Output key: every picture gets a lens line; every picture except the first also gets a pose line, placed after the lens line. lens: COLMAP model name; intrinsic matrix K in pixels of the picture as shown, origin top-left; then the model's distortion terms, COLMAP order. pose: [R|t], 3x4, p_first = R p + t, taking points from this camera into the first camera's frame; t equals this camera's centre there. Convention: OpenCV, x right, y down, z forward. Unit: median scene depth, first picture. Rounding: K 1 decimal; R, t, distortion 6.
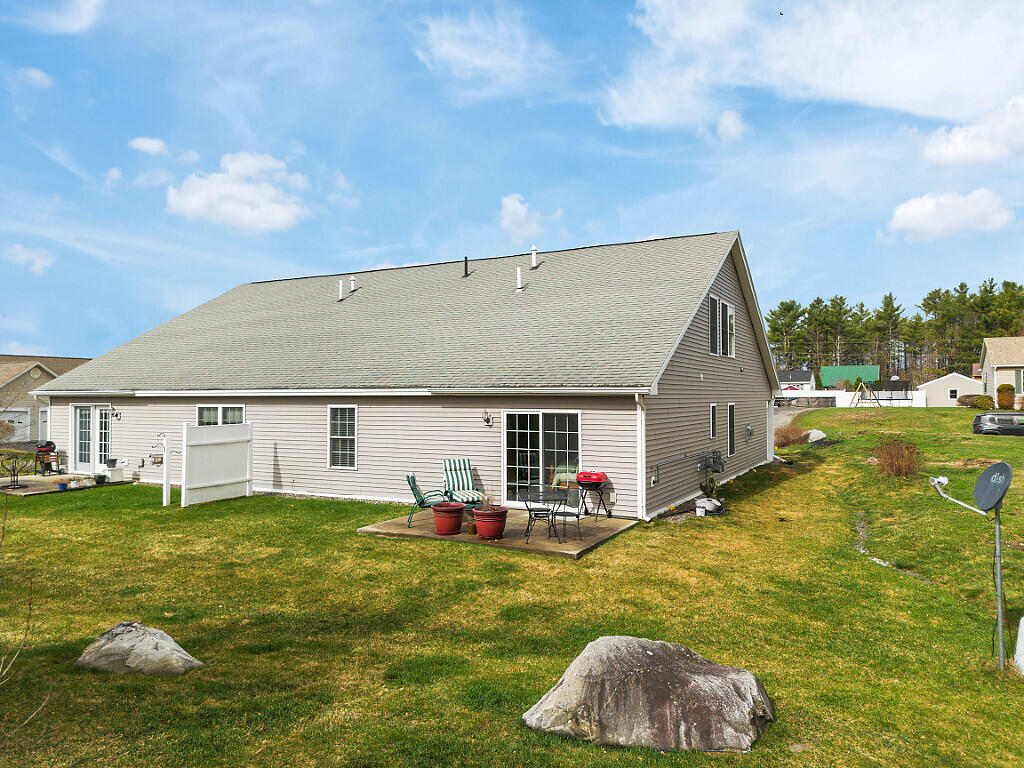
lens RADIAL K [[731.4, 0, 512.0], [0, 731.4, 384.0], [0, 0, 1]] dist [0.083063, -0.097090]
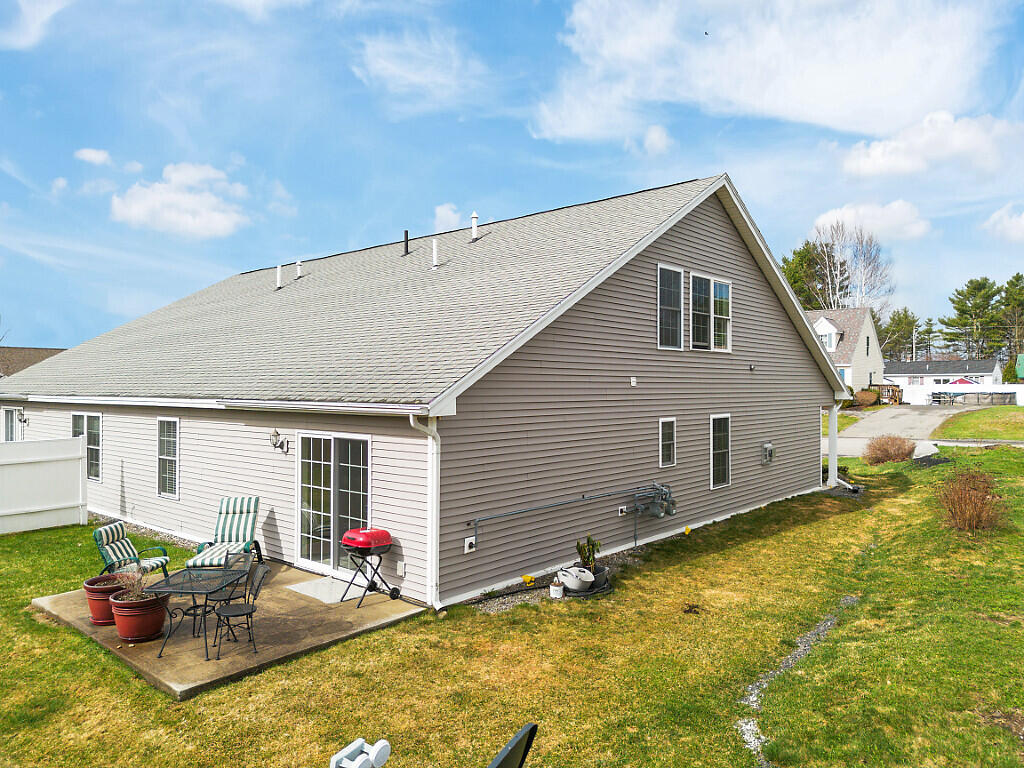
lens RADIAL K [[726.0, 0, 510.4], [0, 726.0, 379.0], [0, 0, 1]] dist [0.067265, -0.043326]
pose [[0.974400, -0.000725, -0.224821, 0.341854], [0.002276, 0.999975, 0.006641, -0.019195], [0.224810, -0.006982, 0.974378, 0.335283]]
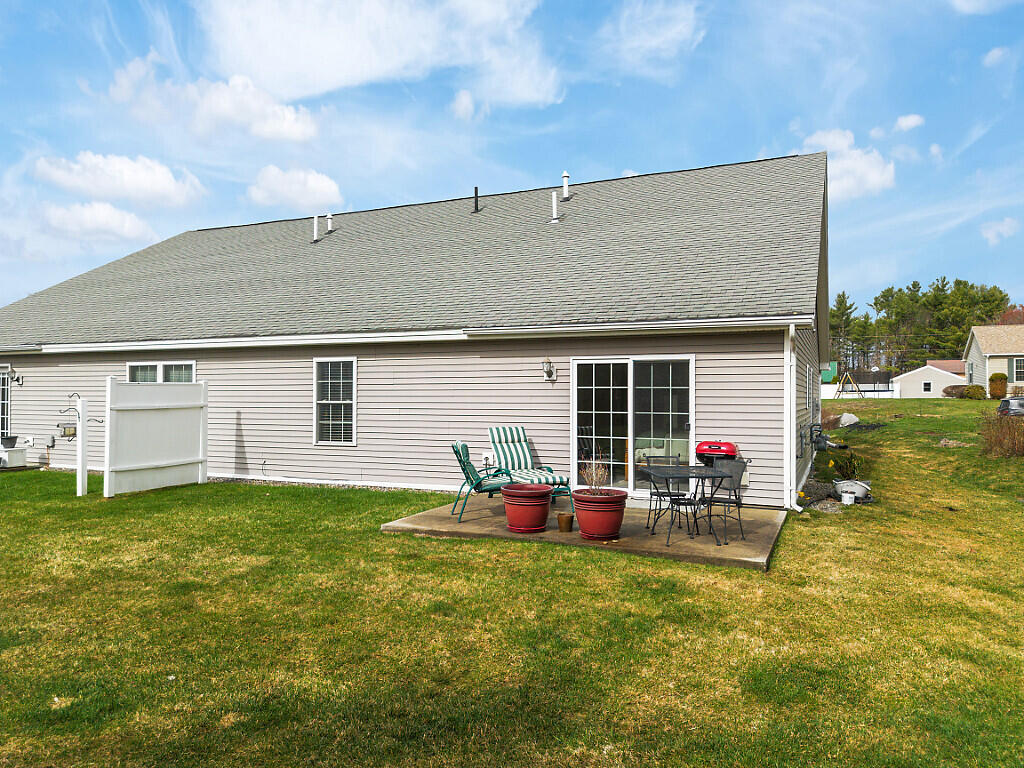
lens RADIAL K [[728.5, 0, 515.2], [0, 728.5, 395.8], [0, 0, 1]] dist [0.075643, -0.081687]
pose [[0.996996, 0.004331, 0.077337, -0.118793], [-0.005526, 0.999868, 0.015252, 0.059595], [-0.077261, -0.015634, 0.996888, 0.287513]]
